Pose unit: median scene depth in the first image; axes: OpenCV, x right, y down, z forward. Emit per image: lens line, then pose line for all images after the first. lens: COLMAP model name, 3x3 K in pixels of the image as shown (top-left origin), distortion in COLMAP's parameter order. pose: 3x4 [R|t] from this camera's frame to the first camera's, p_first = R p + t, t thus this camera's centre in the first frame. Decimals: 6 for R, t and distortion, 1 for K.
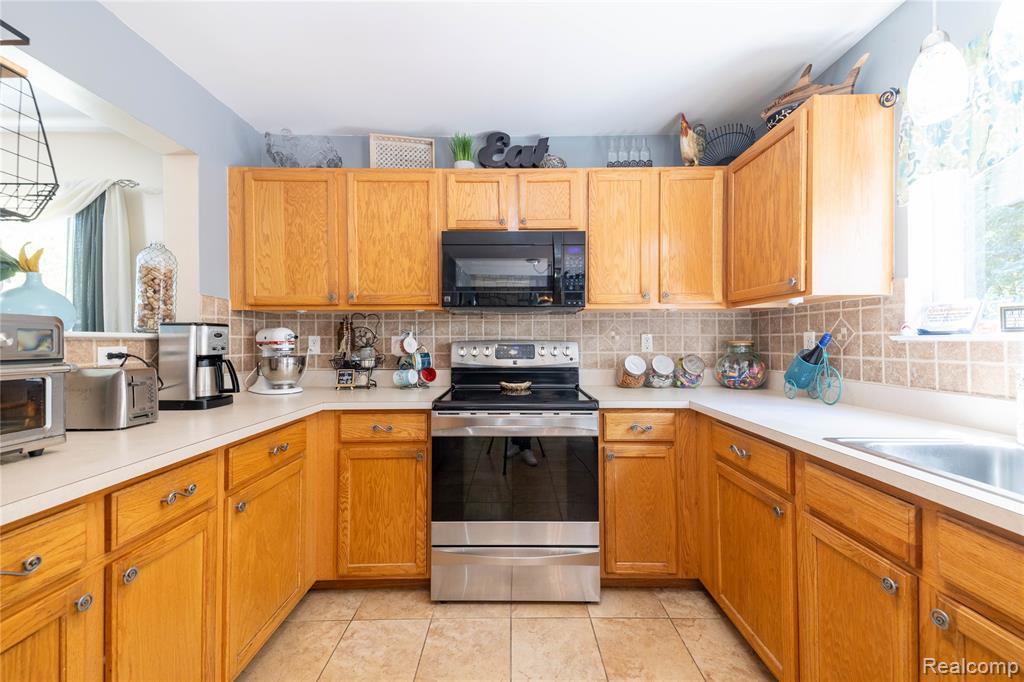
lens RADIAL K [[417.8, 0, 512.8], [0, 417.8, 338.2], [0, 0, 1]] dist [0.058956, -0.022450]
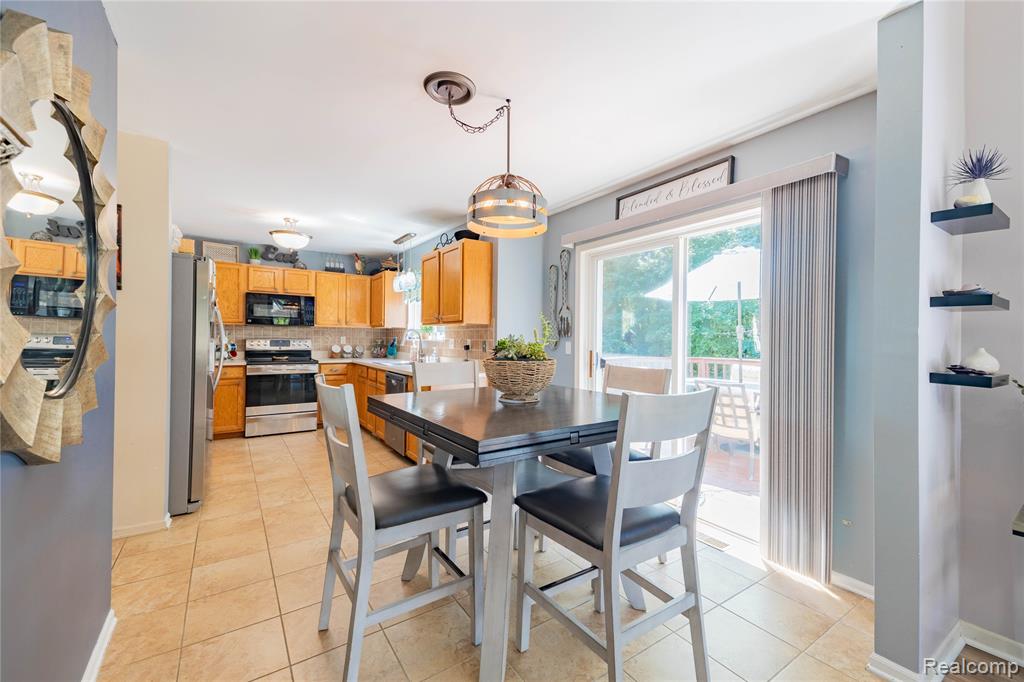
lens RADIAL K [[417.8, 0, 512.8], [0, 417.8, 338.2], [0, 0, 1]] dist [0.058956, -0.022450]
pose [[0.832958, 0.013804, 0.553163, -0.243004], [-0.018167, 0.999832, 0.002405, -0.027547], [-0.553037, -0.012053, 0.833069, -1.809522]]
